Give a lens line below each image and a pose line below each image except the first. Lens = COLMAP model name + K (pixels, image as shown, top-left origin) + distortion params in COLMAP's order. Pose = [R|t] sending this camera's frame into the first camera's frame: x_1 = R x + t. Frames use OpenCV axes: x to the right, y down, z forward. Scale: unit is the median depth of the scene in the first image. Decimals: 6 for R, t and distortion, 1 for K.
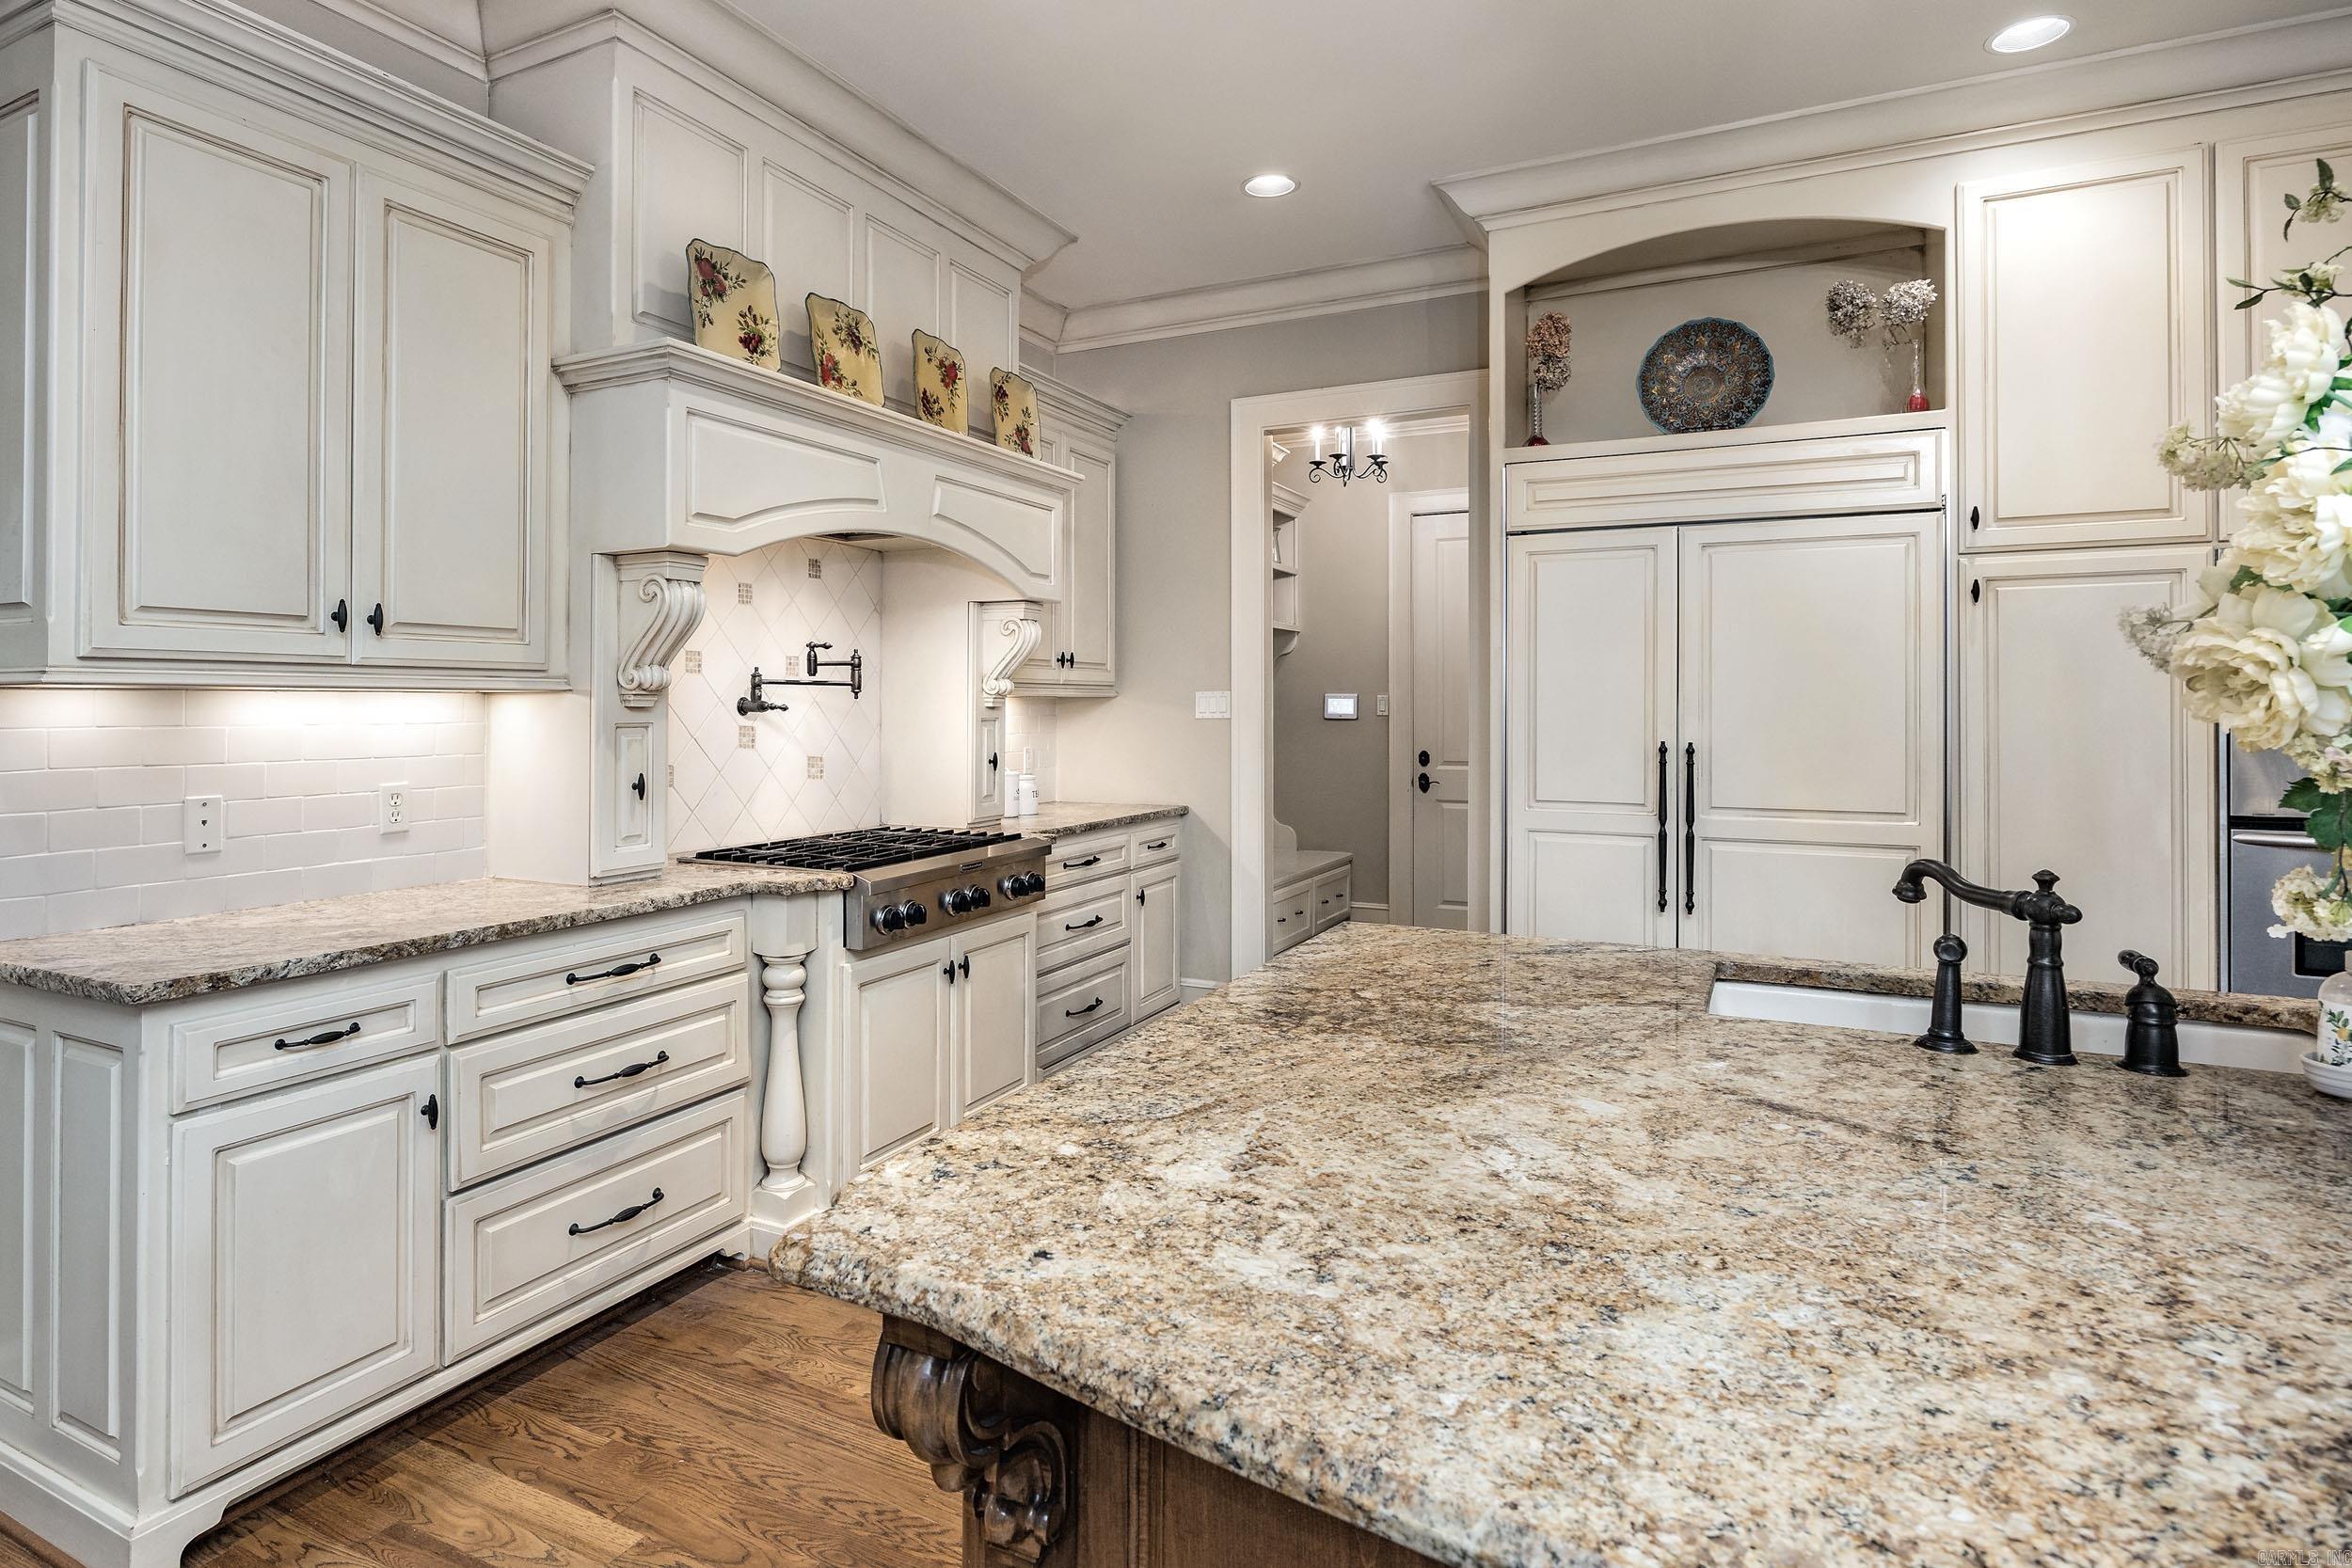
lens RADIAL K [[1285.4, 0, 1103.7], [0, 1285.4, 696.4], [0, 0, 1]] dist [-0.002049, -0.001136]
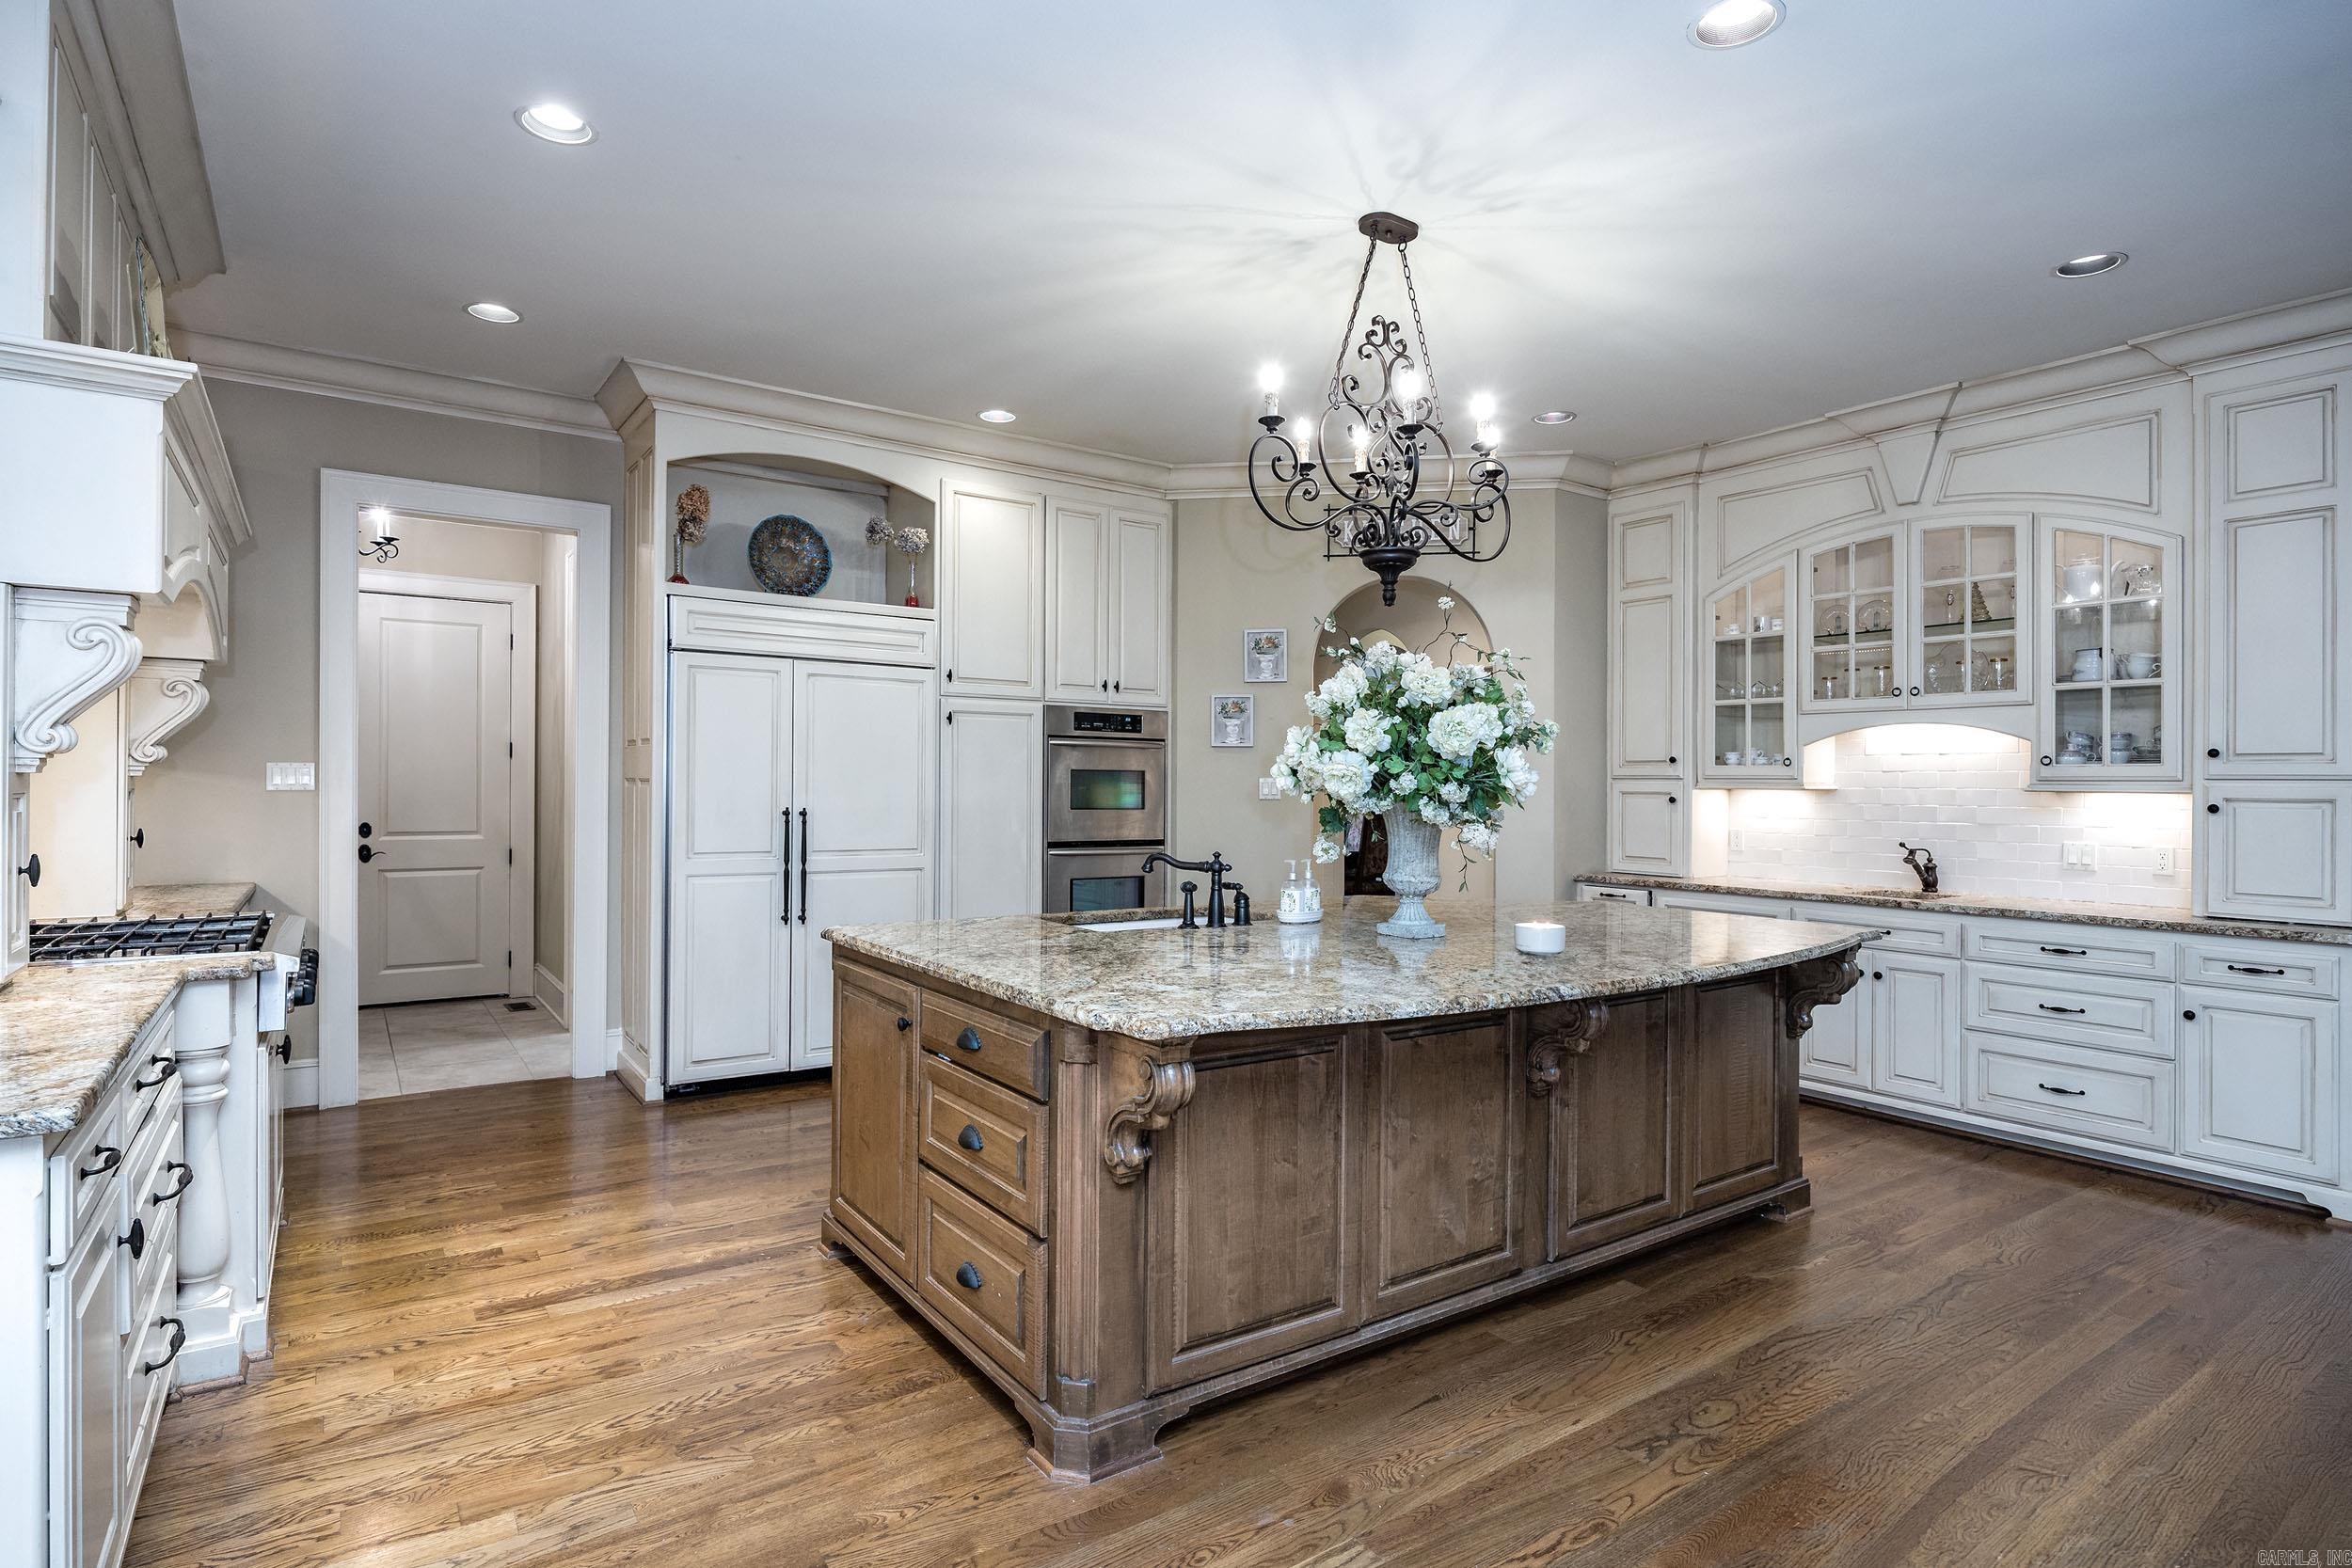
lens RADIAL K [[1189.6, 0, 1152.2], [0, 1189.6, 776.0], [0, 0, 1]] dist [-0.012709, -0.002822]
pose [[0.463036, 0.014027, 0.886228, -0.650025], [-0.016179, 0.999842, -0.007371, 0.003614], [-0.886192, -0.010926, 0.463190, 0.017525]]
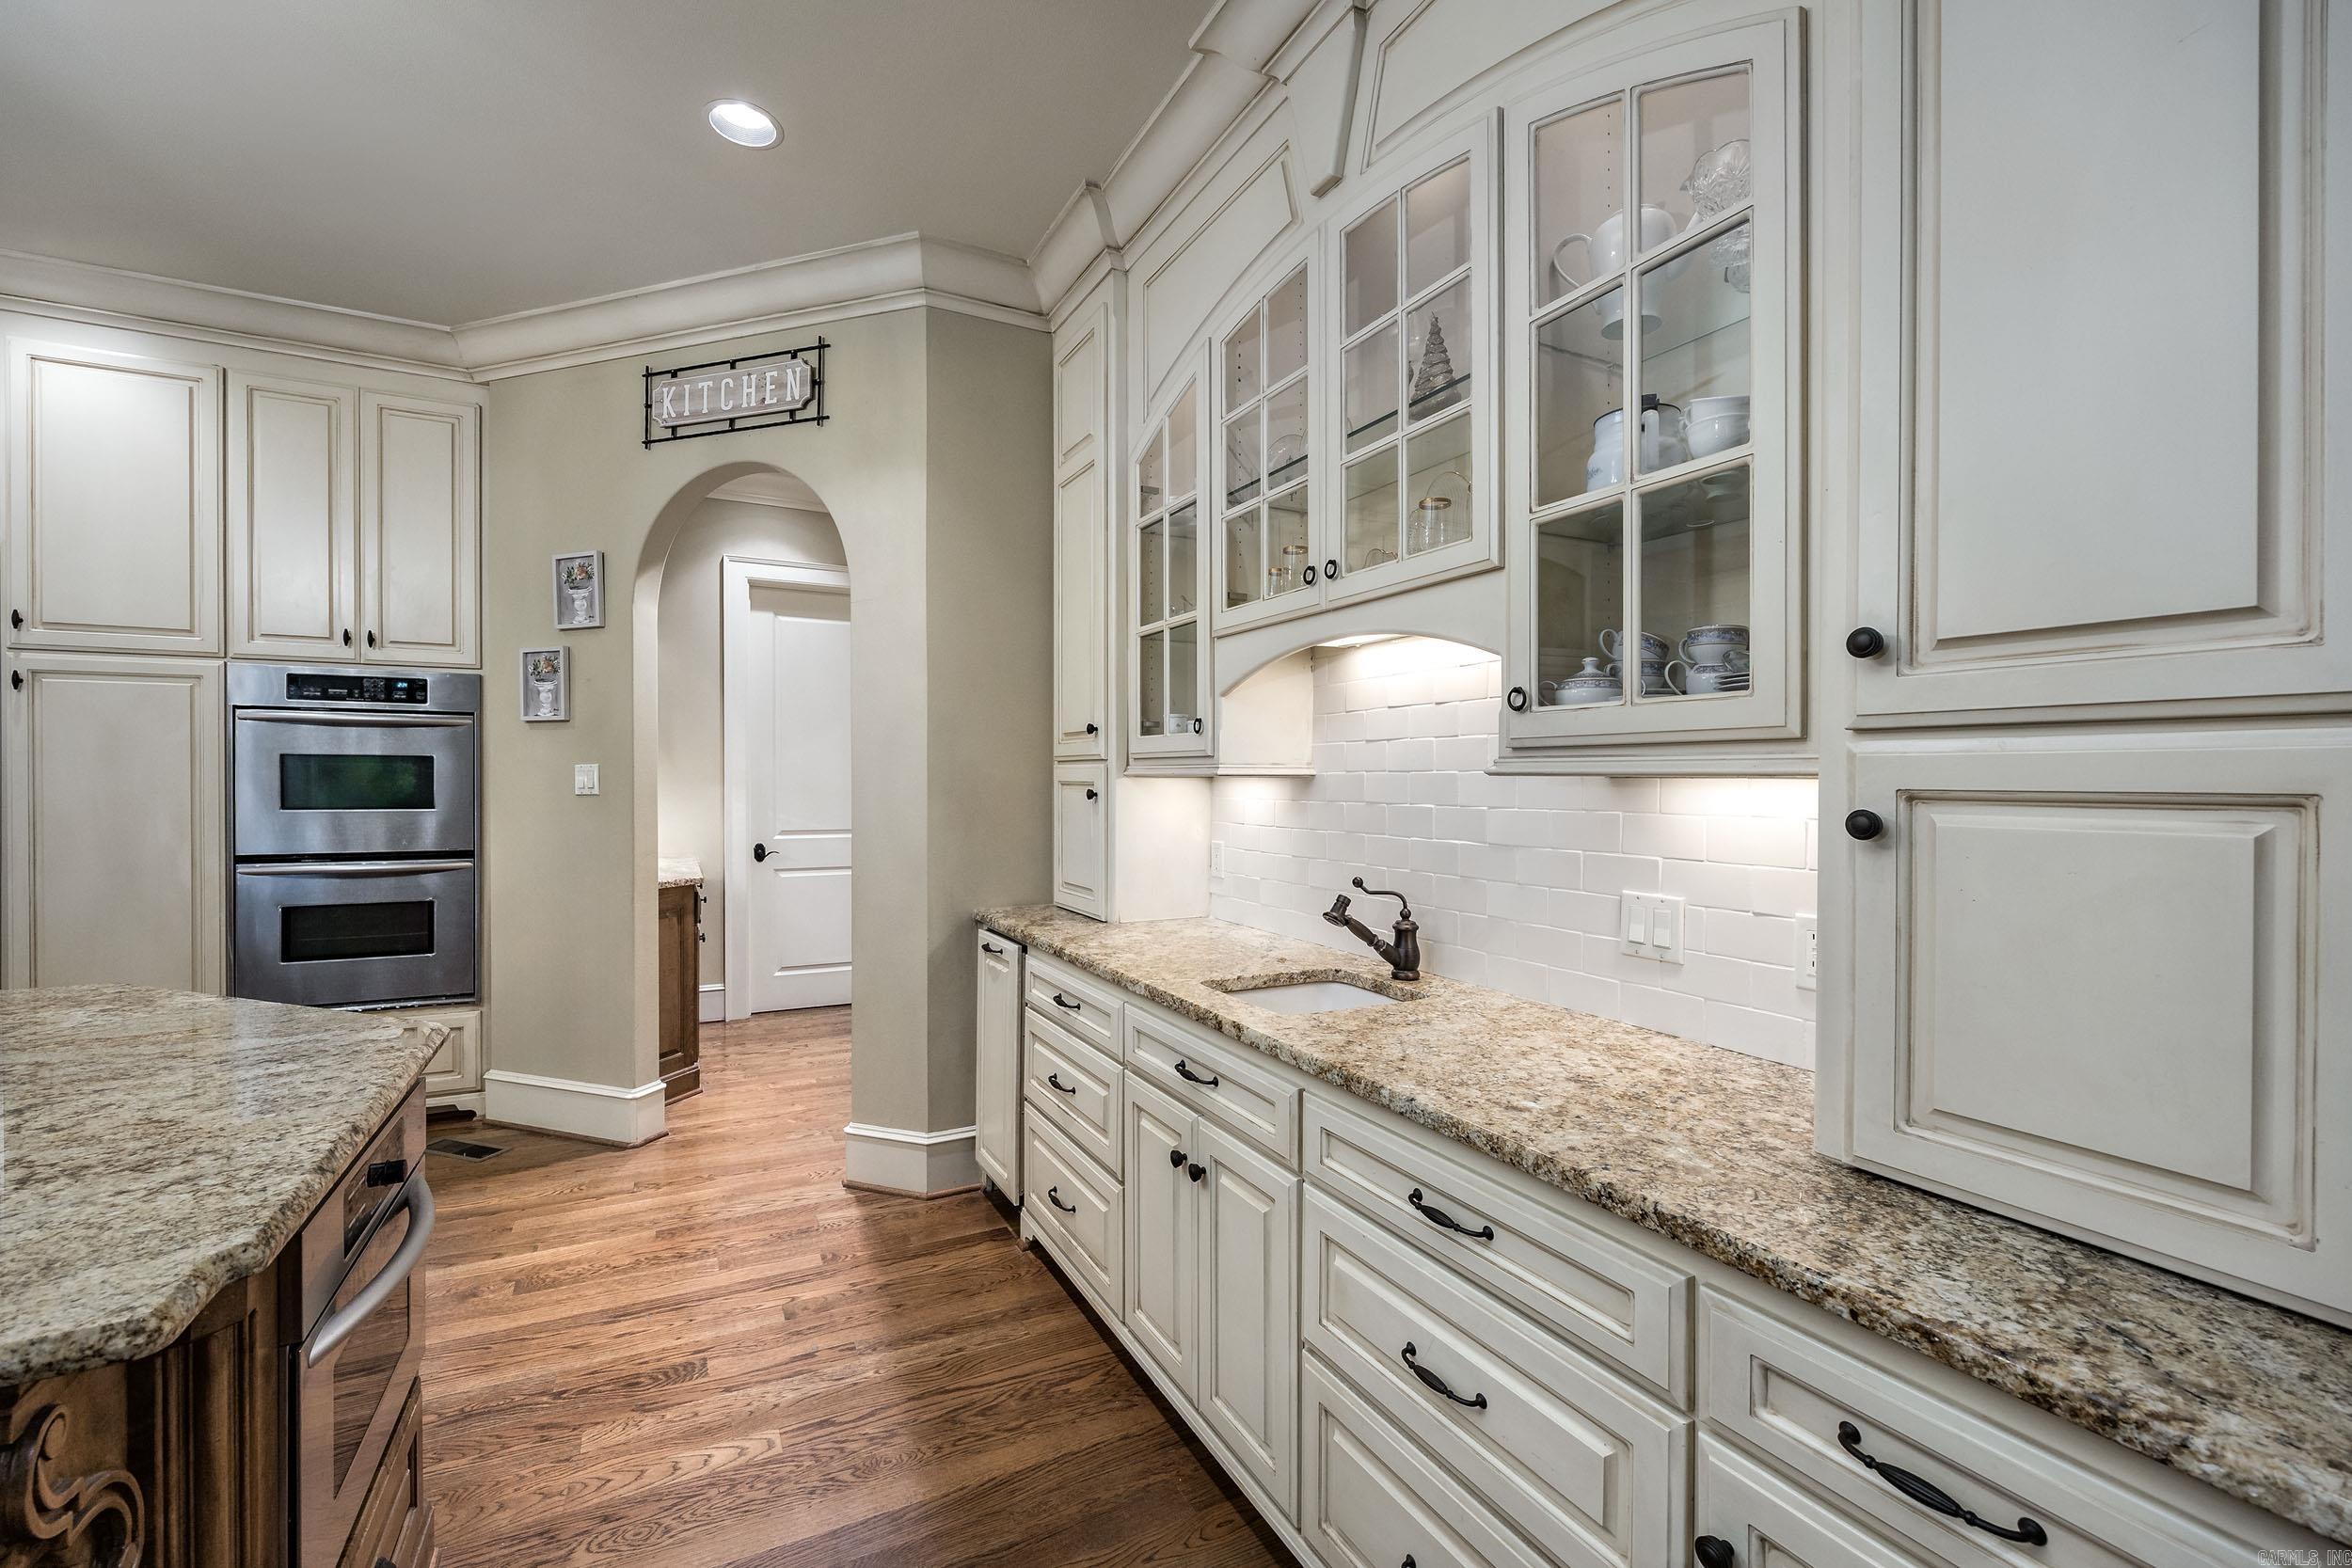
lens RADIAL K [[969.7, 0, 1122.5], [0, 969.7, 780.5], [0, 0, 1]] dist [-0.001998, -0.000105]
pose [[0.588524, 0.004939, 0.808465, 0.591753], [-0.011379, 0.999933, 0.002175, -0.001478], [-0.808400, -0.010480, 0.588540, -0.397302]]
